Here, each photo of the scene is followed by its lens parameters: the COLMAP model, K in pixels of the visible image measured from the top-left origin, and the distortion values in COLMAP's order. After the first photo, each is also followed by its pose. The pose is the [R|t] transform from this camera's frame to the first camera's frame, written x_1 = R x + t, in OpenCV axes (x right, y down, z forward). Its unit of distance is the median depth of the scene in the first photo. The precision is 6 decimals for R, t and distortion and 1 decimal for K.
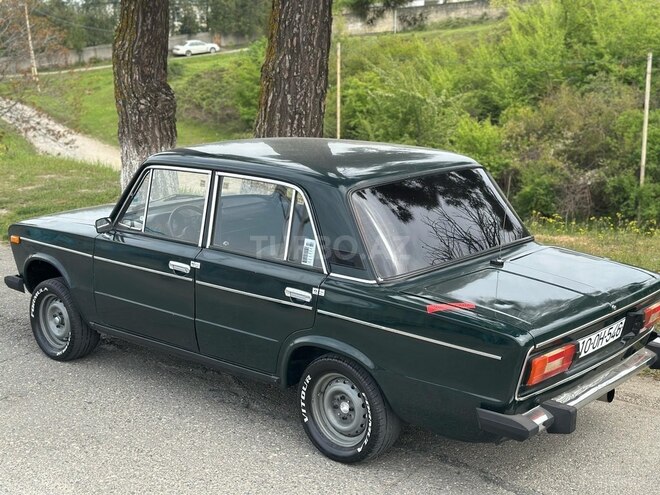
lens RADIAL K [[916.0, 0, 329.9], [0, 916.0, 251.5], [0, 0, 1]] dist [0.185623, -0.323093]
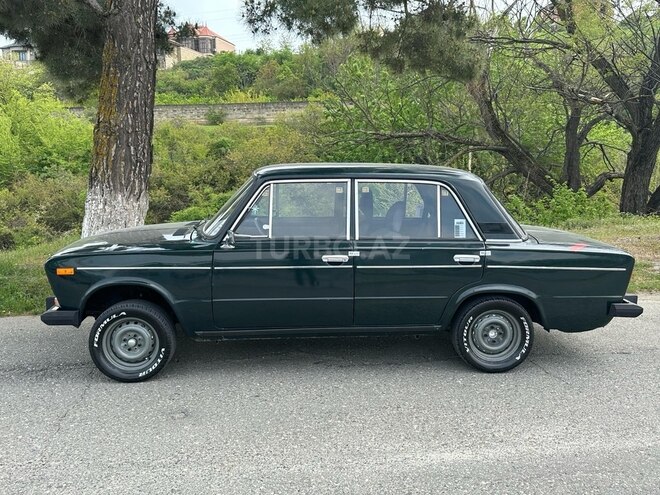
lens RADIAL K [[595.5, 0, 326.7], [0, 595.5, 241.1], [0, 0, 1]] dist [0.213724, -0.521816]
pose [[0.709901, -0.089153, 0.698636, -0.431917], [0.141243, 0.989825, -0.017210, 0.003608], [-0.689993, 0.110895, 0.715271, 0.263237]]
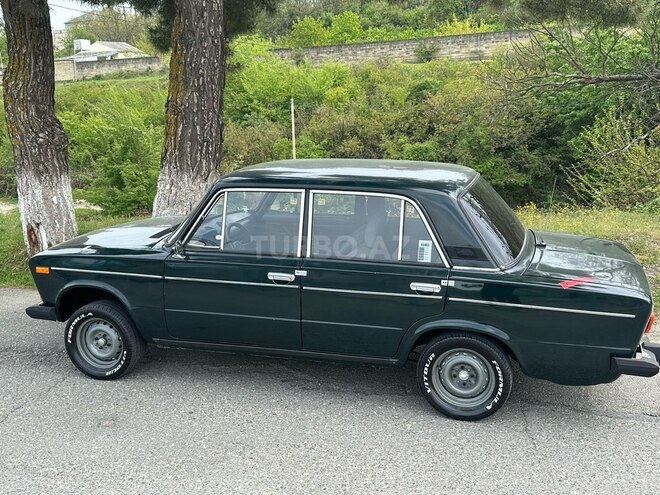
lens RADIAL K [[666.1, 0, 330.0], [0, 666.1, 247.5], [0, 0, 1]] dist [0.198988, -0.464079]
pose [[0.904896, -0.096300, 0.414595, -0.265700], [0.093828, 0.995239, 0.026380, -0.020720], [-0.415162, 0.015030, 0.909623, 0.139500]]
